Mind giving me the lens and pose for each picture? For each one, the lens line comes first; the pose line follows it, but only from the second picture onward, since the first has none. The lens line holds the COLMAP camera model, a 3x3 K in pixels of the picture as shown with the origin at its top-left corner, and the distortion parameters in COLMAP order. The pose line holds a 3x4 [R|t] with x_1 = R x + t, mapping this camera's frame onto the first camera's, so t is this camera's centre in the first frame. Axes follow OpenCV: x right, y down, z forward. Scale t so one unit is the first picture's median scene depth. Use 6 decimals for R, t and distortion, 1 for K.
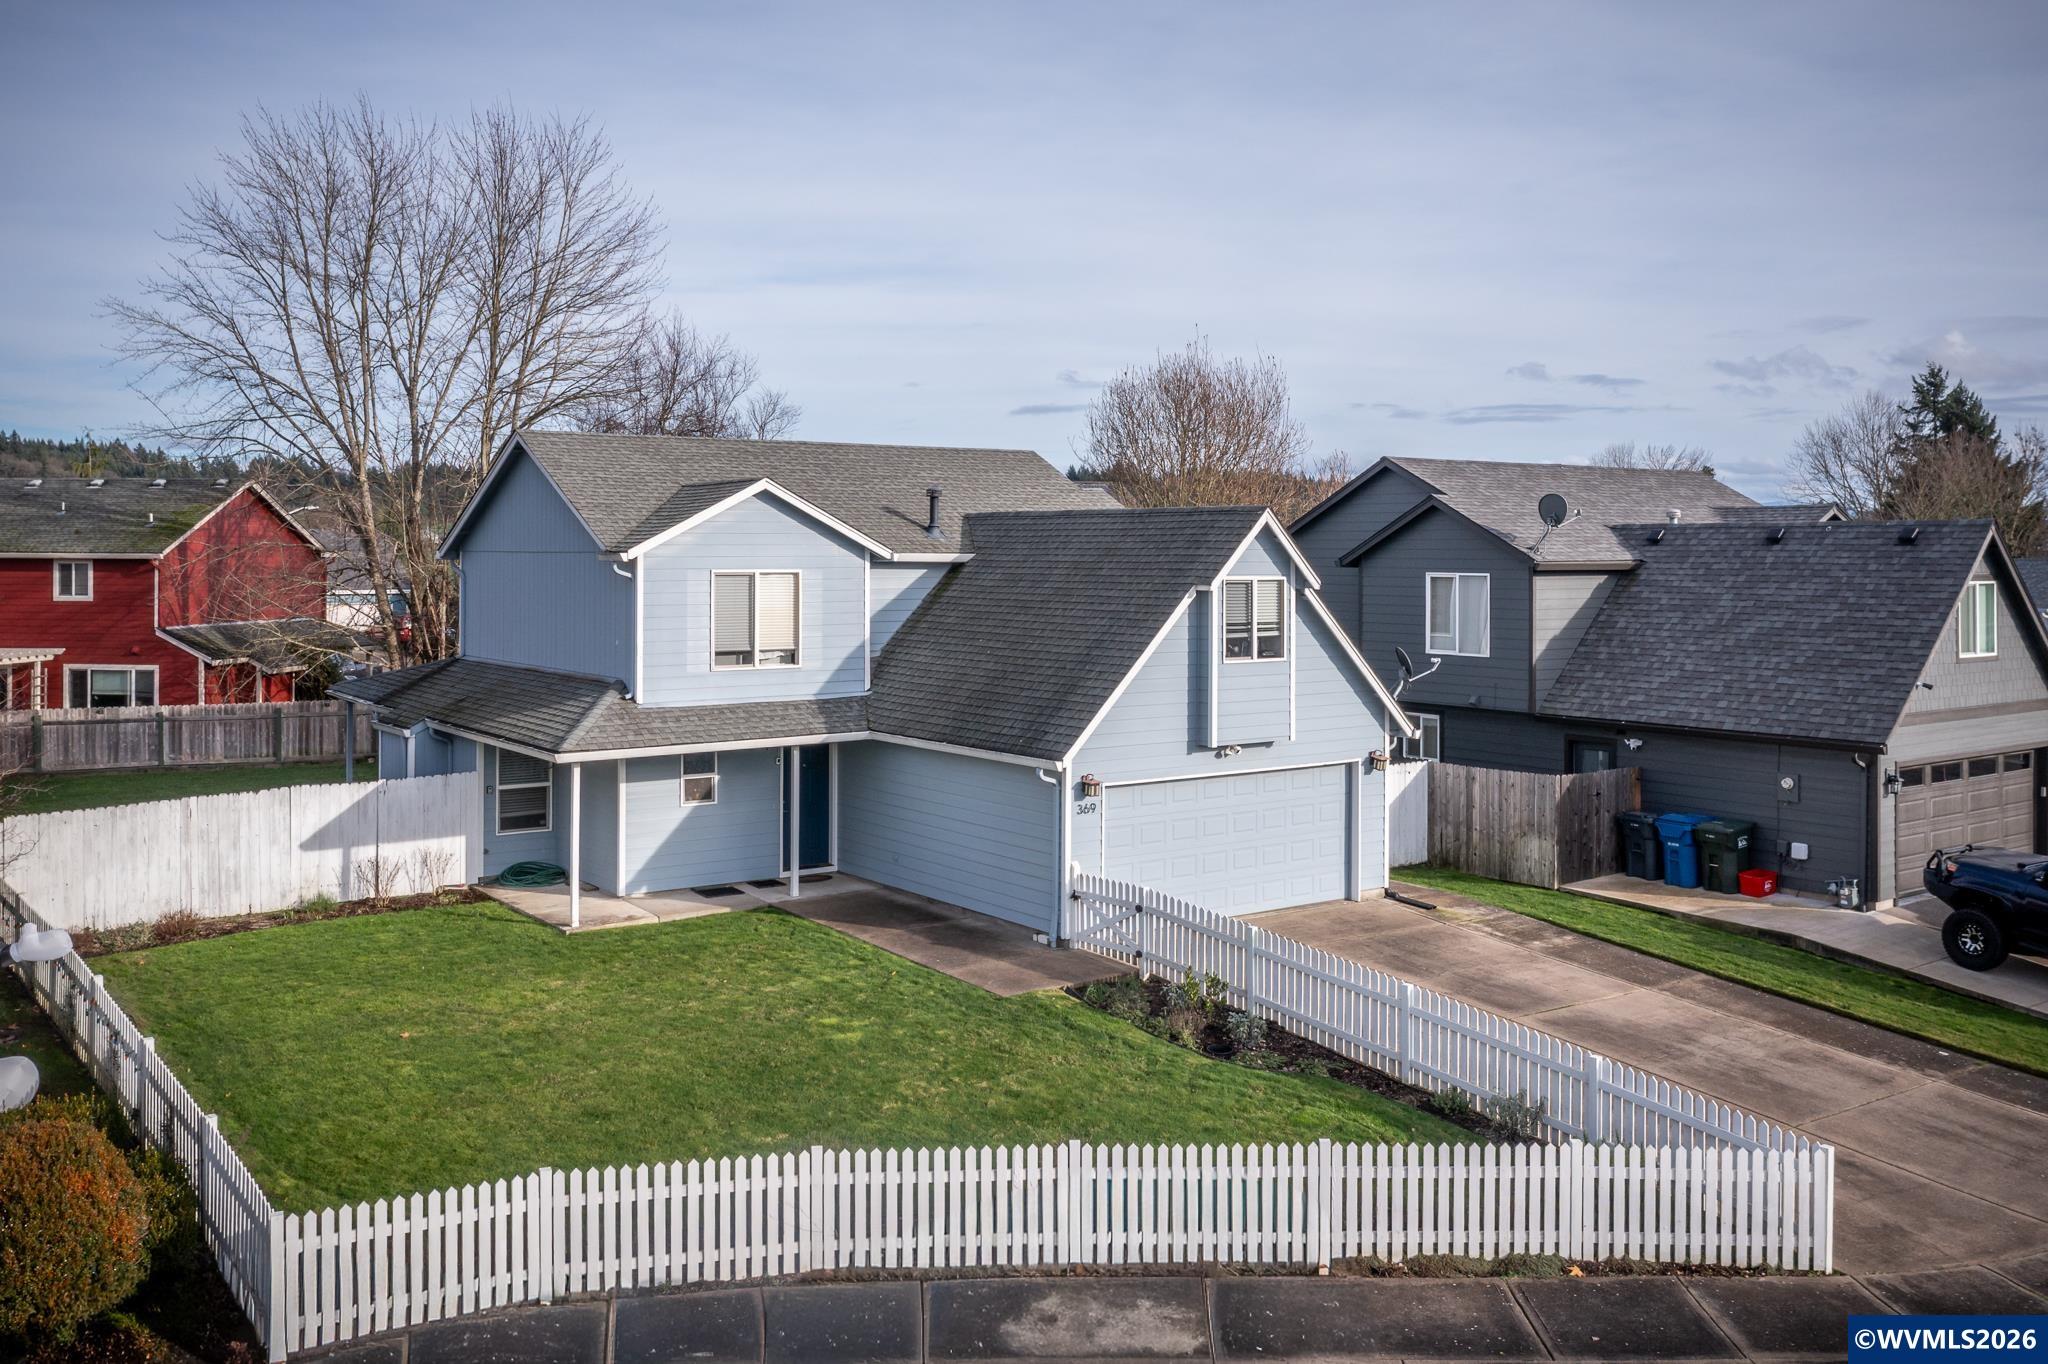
lens RADIAL K [[1784.0, 0, 1076.2], [0, 1784.0, 551.1], [0, 0, 1]] dist [-0.021330, 0.000462]
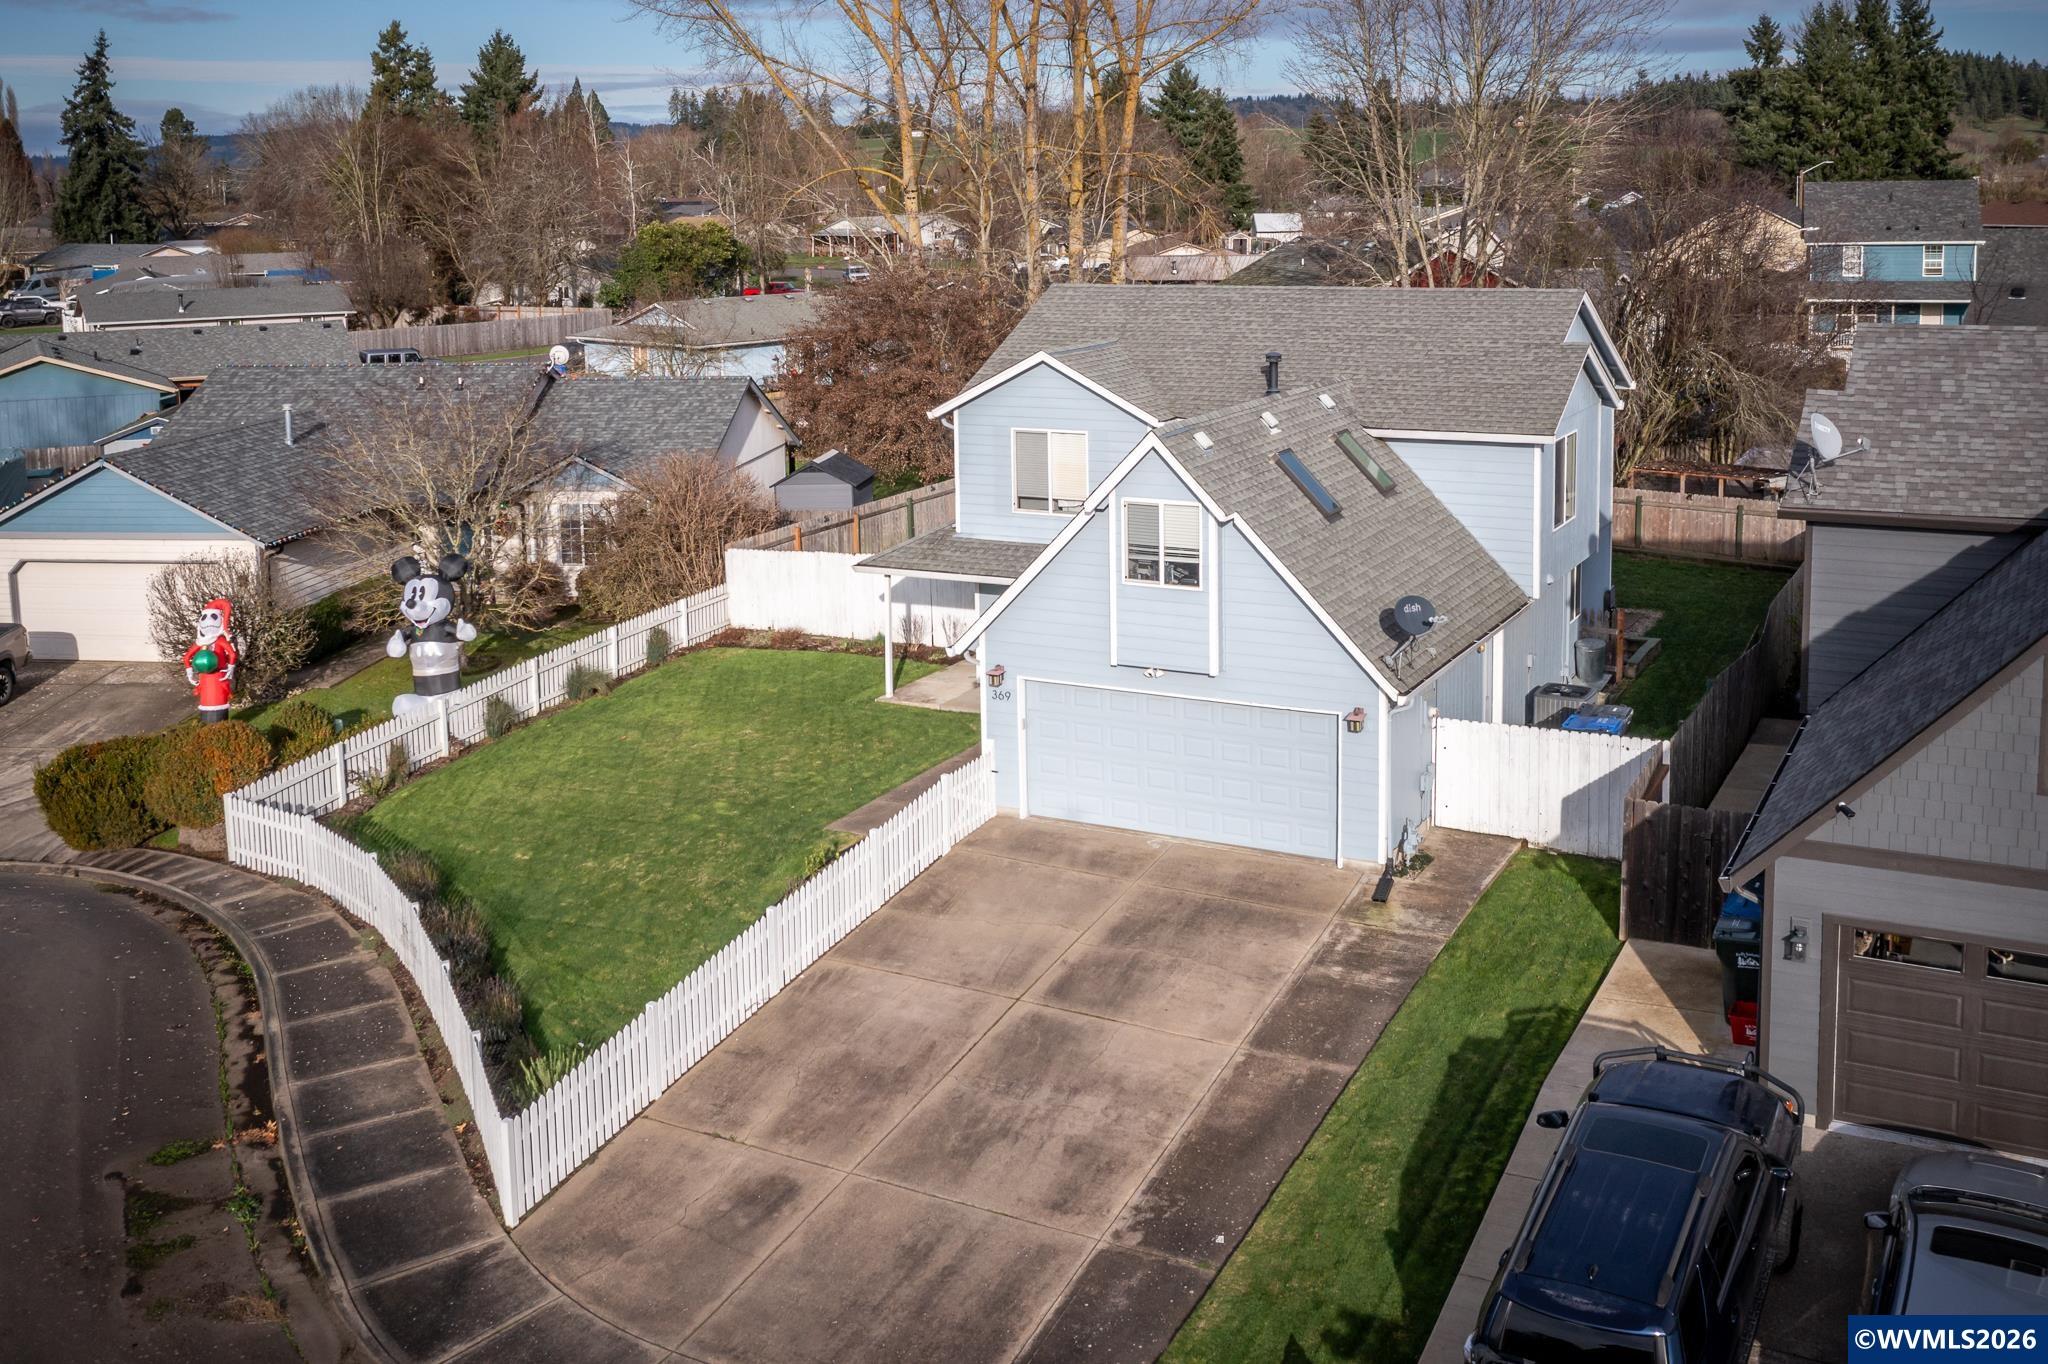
lens RADIAL K [[1984.3, 0, 1094.8], [0, 1984.3, 430.7], [0, 0, 1]] dist [-0.009864, -0.004956]
pose [[0.440562, 0.103373, -0.891751, 1.036531], [0.015842, 0.992298, 0.122856, -0.154878], [0.897582, -0.068253, 0.435531, 0.507143]]
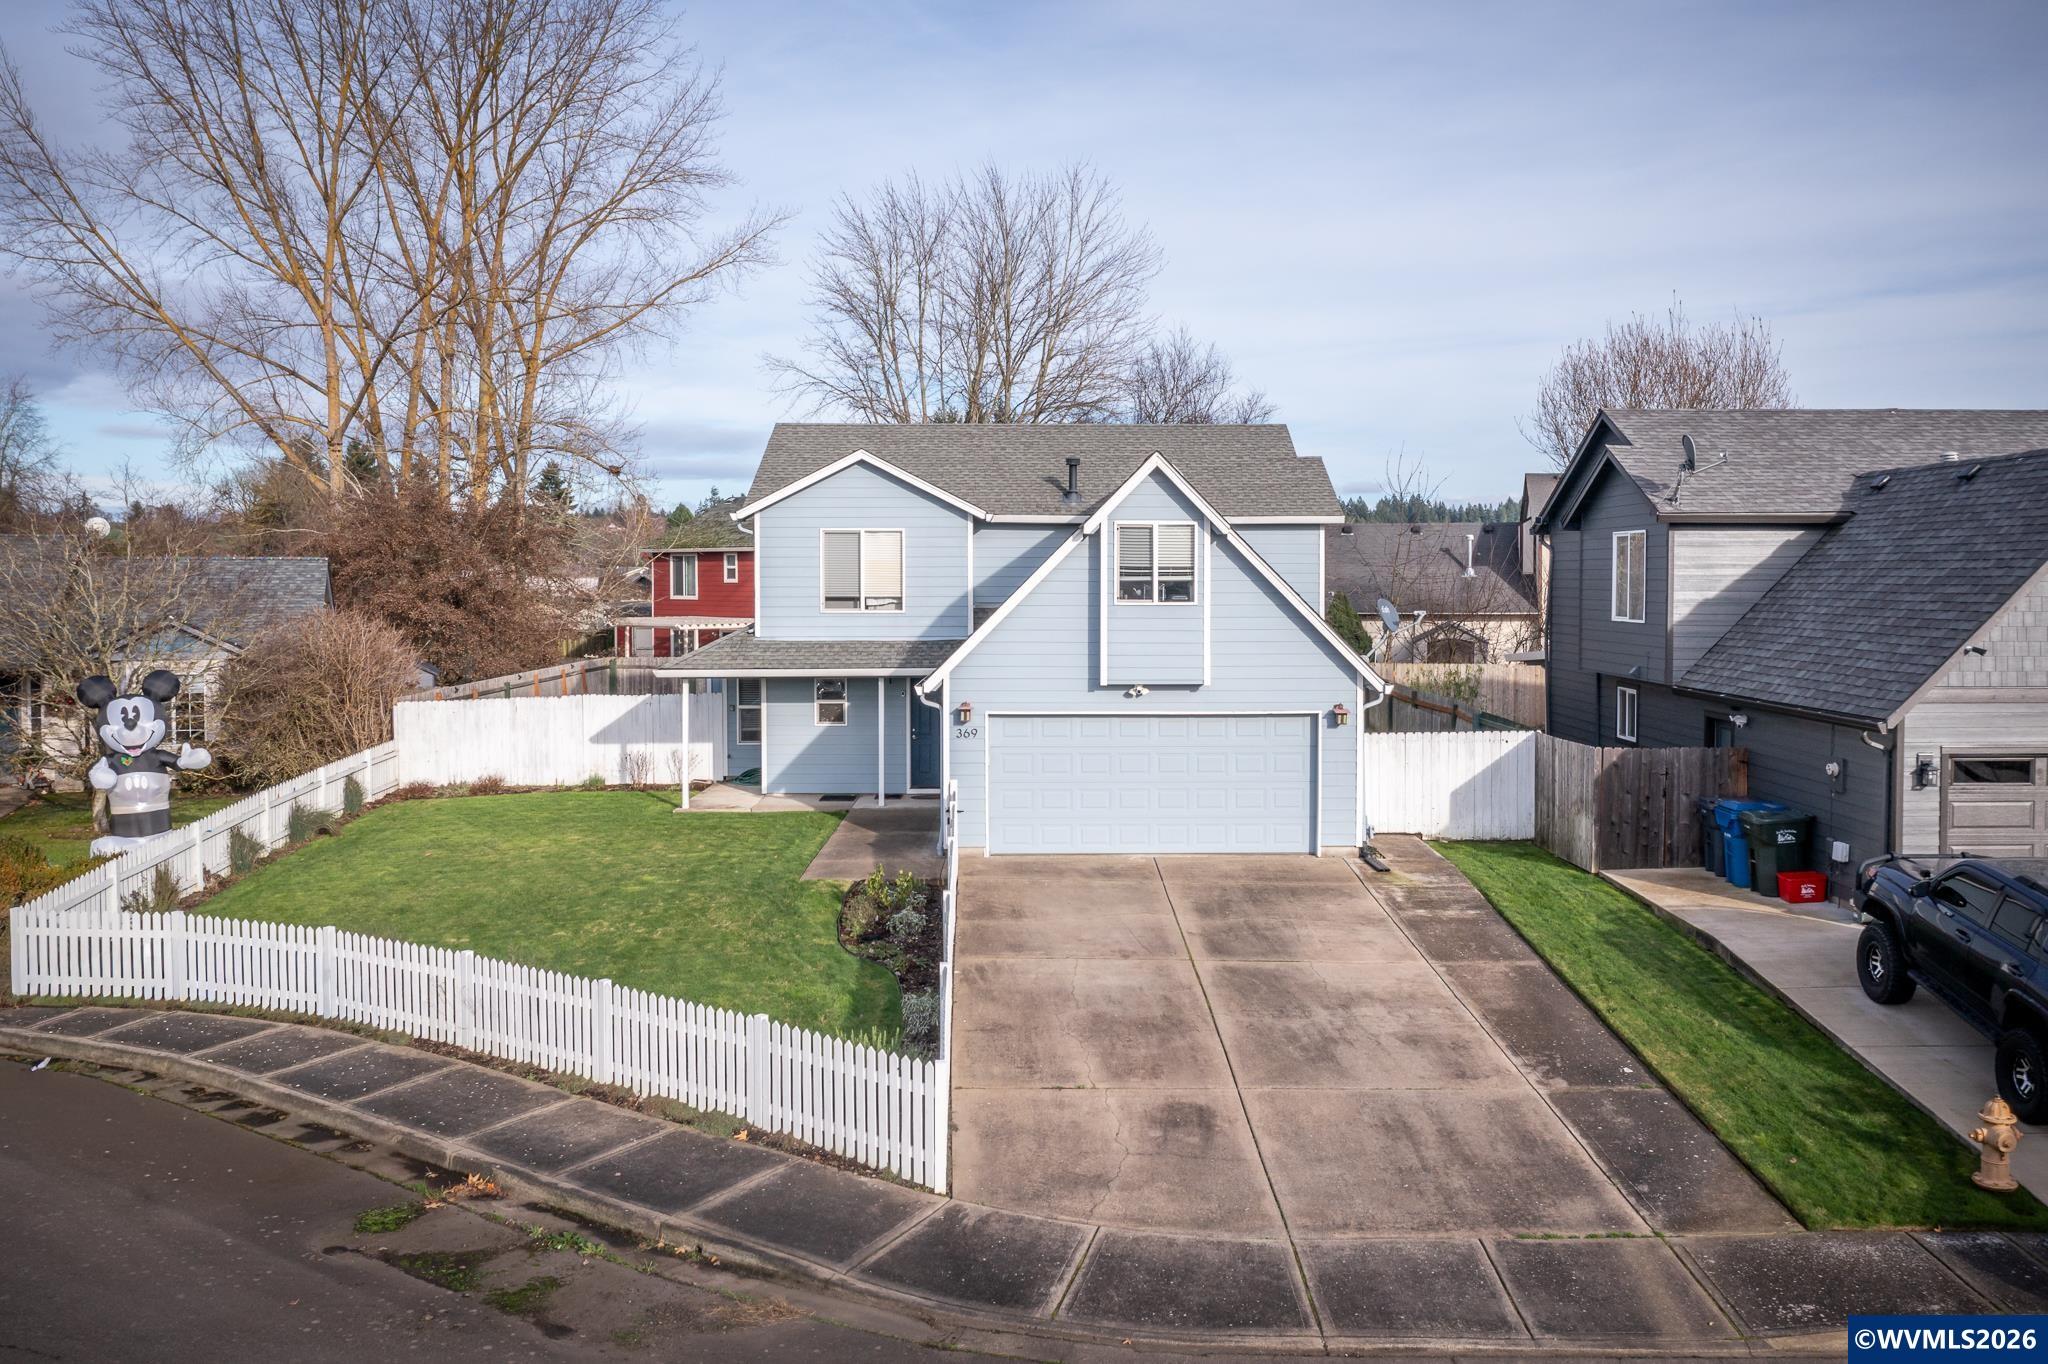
lens RADIAL K [[1659.4, 0, 1089.7], [0, 1659.4, 643.4], [0, 0, 1]] dist [-0.021057, 0.006323]
pose [[0.816871, 0.020715, -0.576448, 0.619350], [0.001307, 0.999286, 0.037762, 0.048521], [0.576819, -0.031601, 0.816261, 0.202781]]
